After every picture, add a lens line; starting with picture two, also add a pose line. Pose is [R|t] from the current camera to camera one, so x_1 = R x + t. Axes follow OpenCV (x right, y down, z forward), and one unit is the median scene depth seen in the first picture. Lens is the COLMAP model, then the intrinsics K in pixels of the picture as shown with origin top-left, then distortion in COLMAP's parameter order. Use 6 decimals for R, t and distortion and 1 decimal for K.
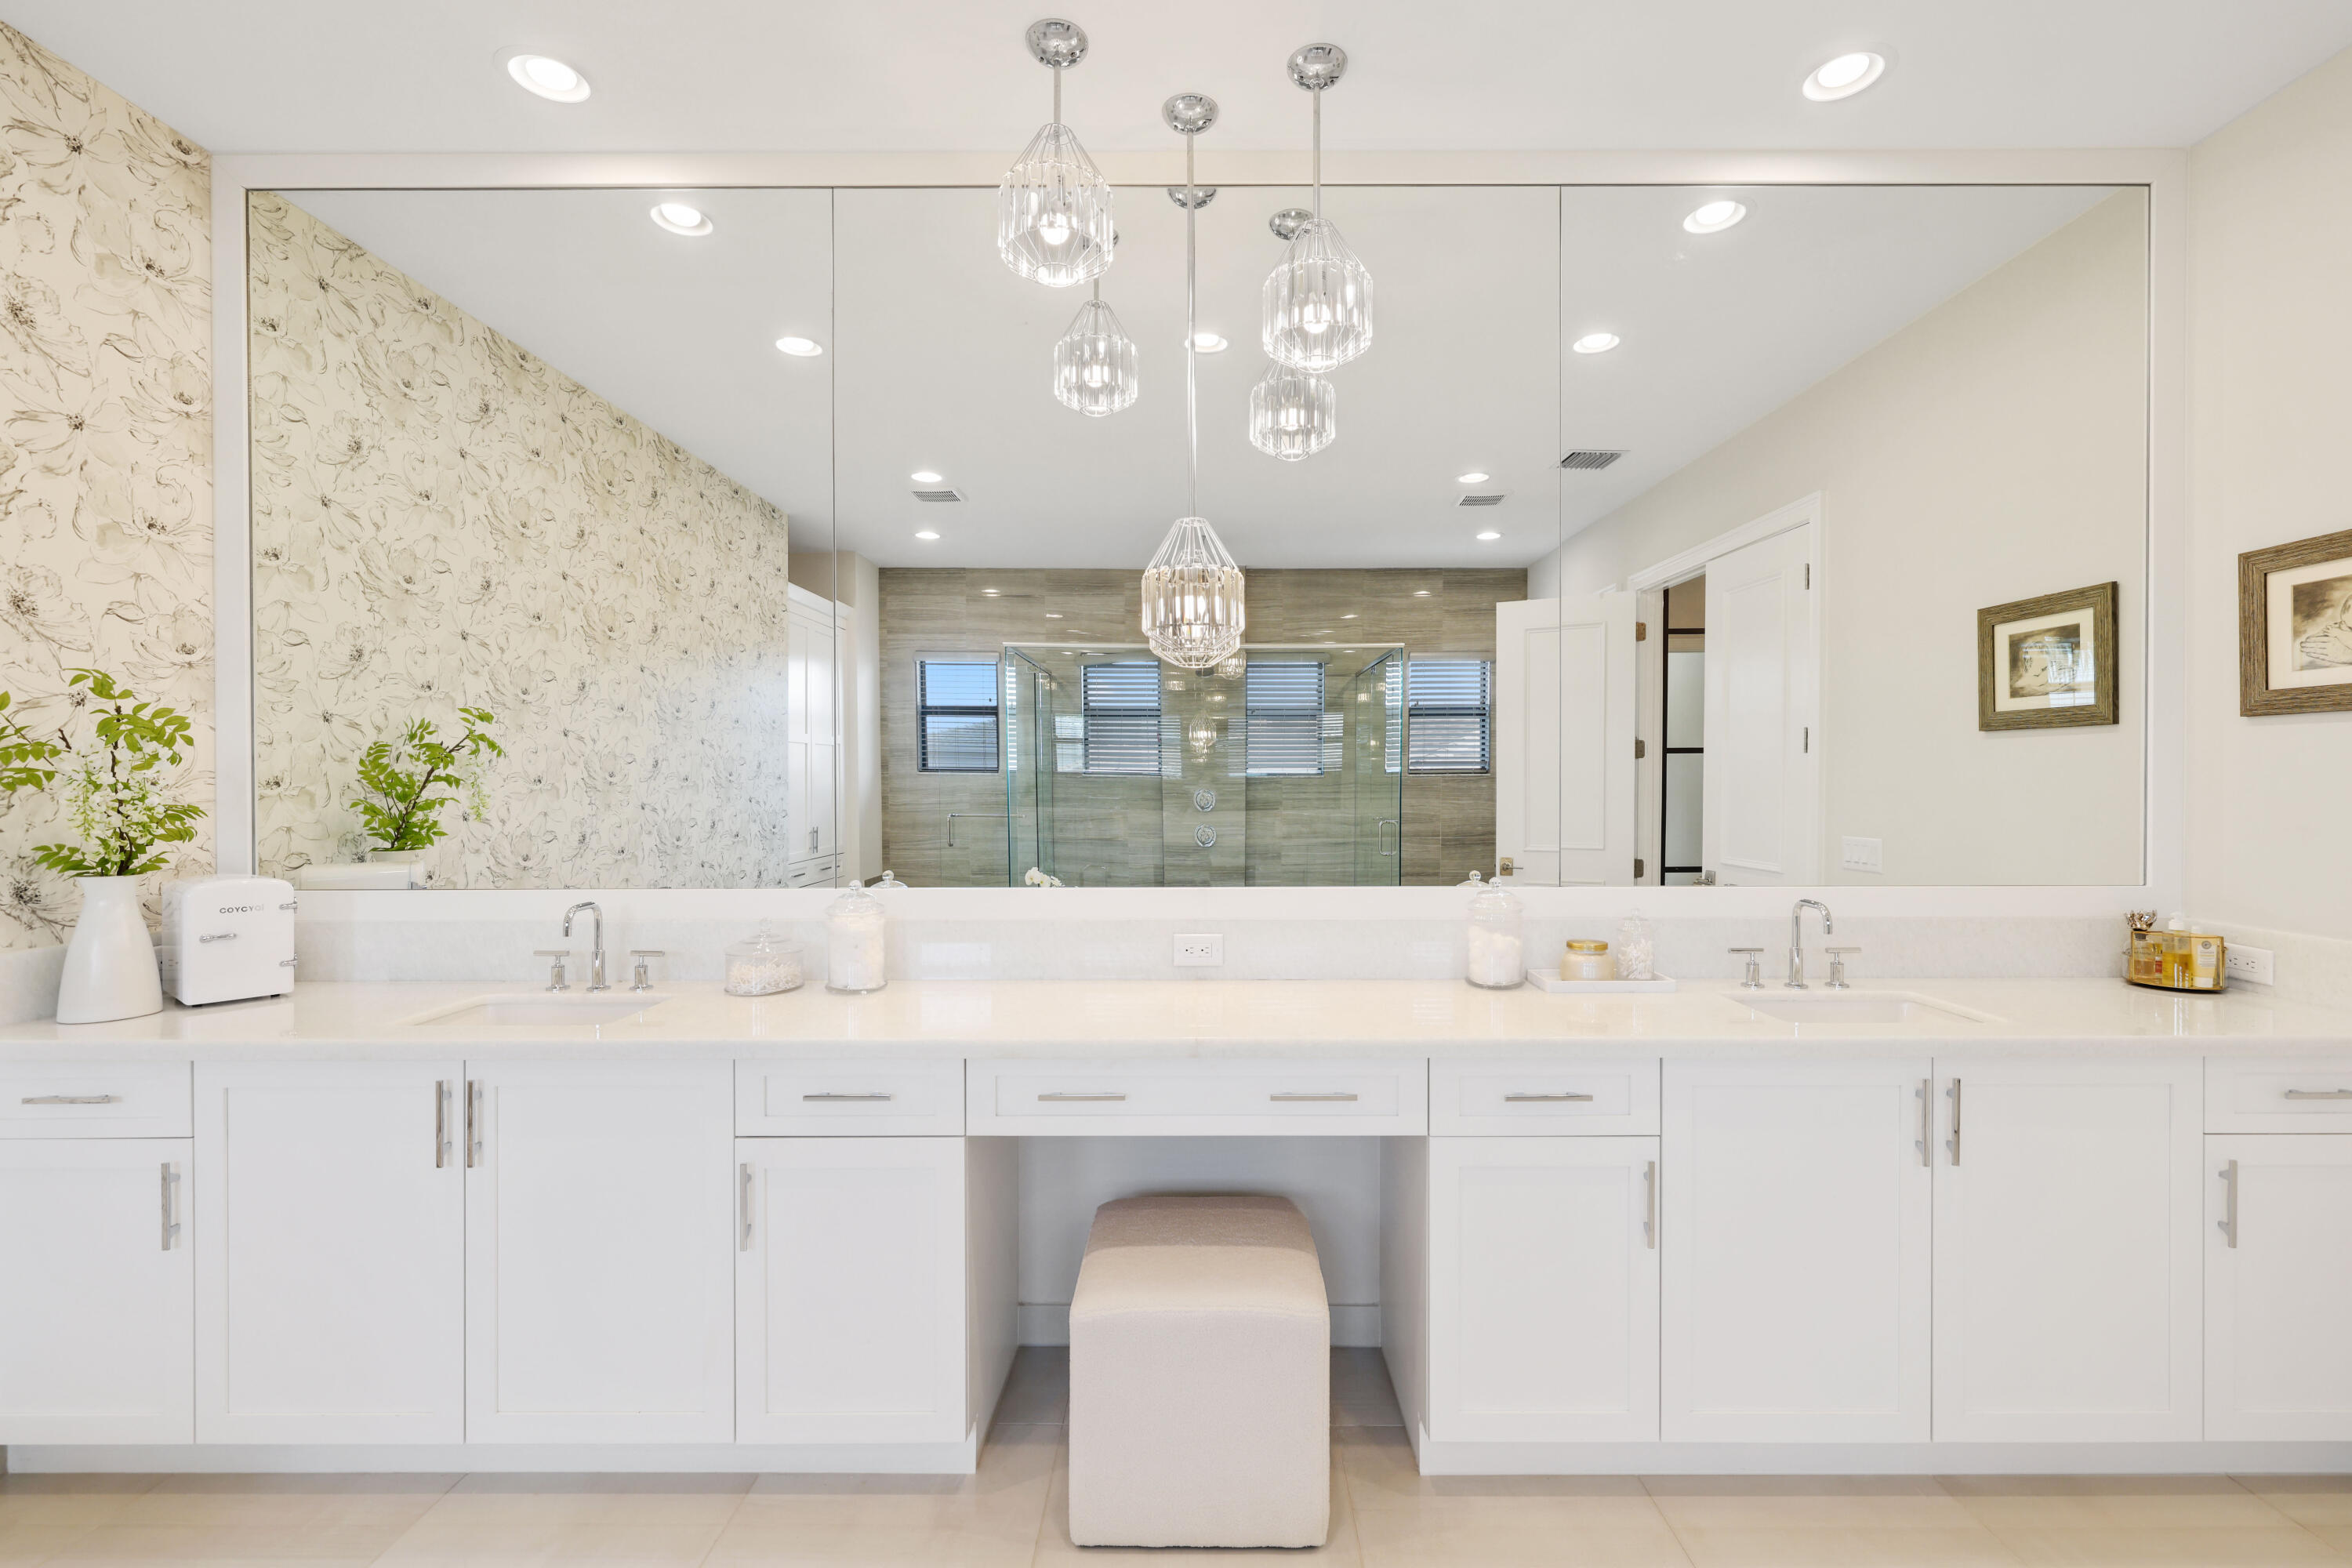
lens RADIAL K [[1002.7, 0, 1189.5], [0, 1002.7, 785.6], [0, 0, 1]] dist [0.000898, 0.000004]
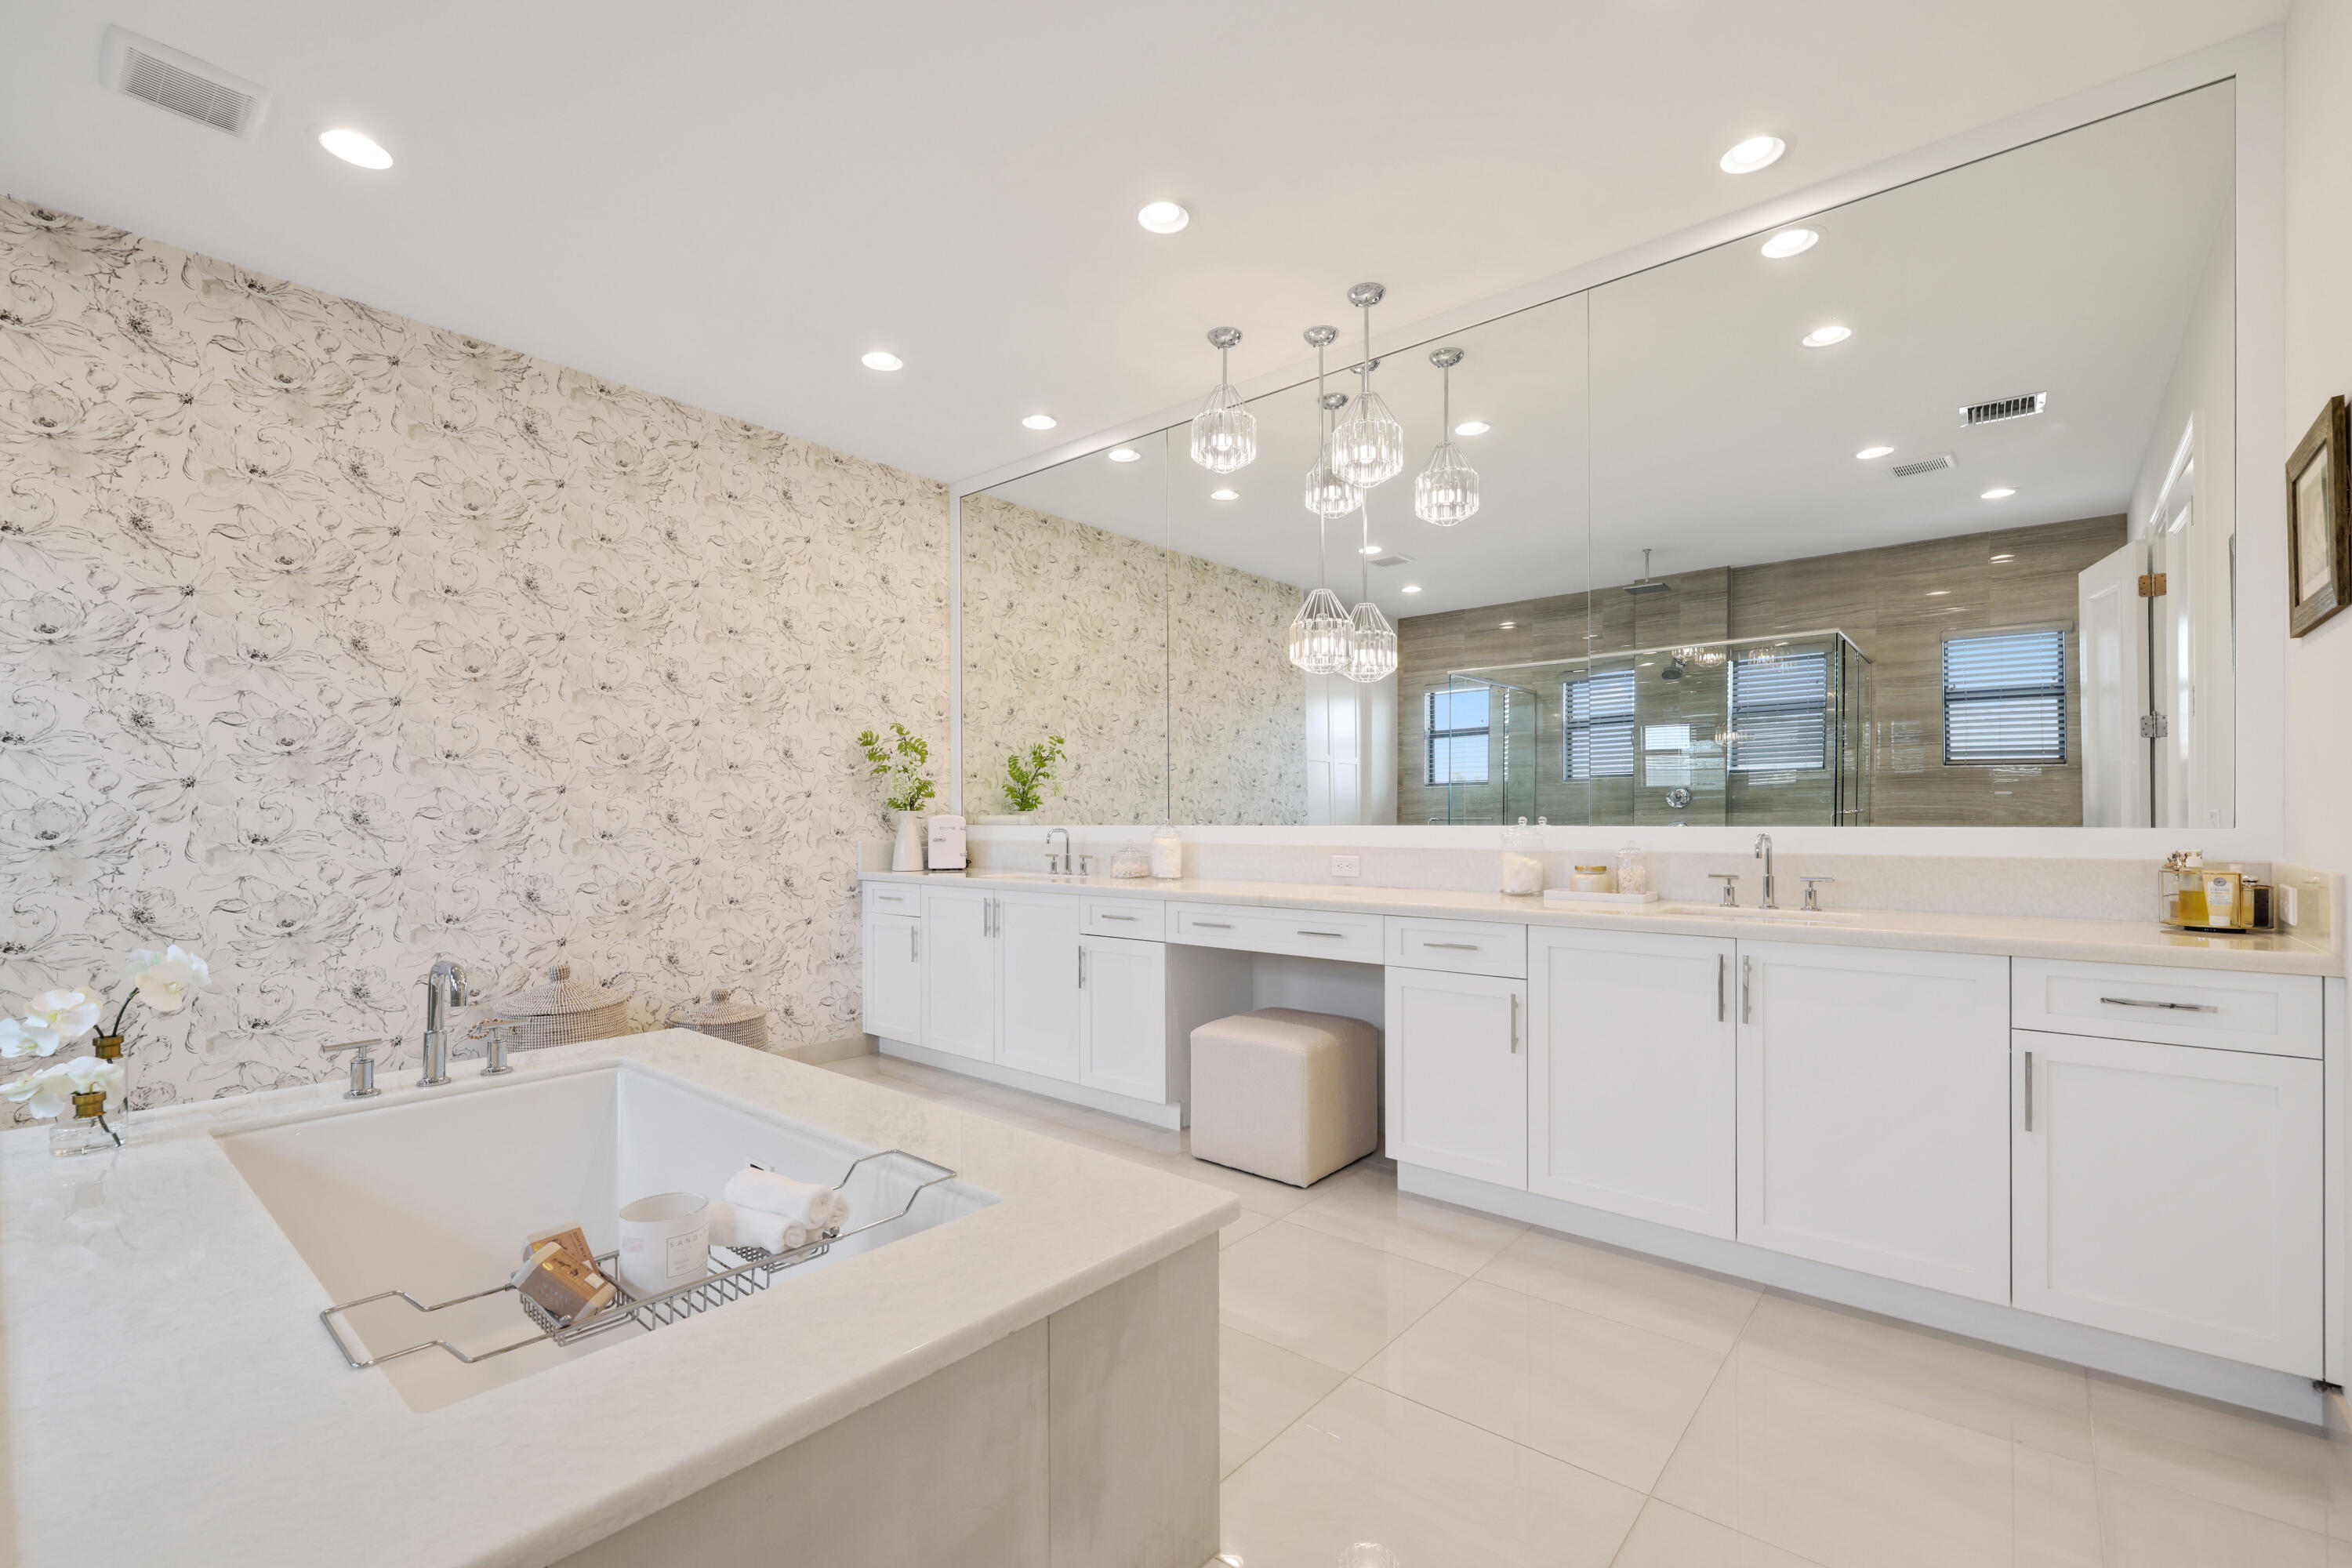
lens RADIAL K [[1022.1, 0, 1177.6], [0, 1022.1, 818.3], [0, 0, 1]] dist [0.001333, 0.000541]
pose [[0.761751, -0.000323, -0.647870, 0.841244], [-0.002043, 0.999994, -0.002901, 0.098132], [0.647867, 0.003534, 0.761745, -0.365844]]
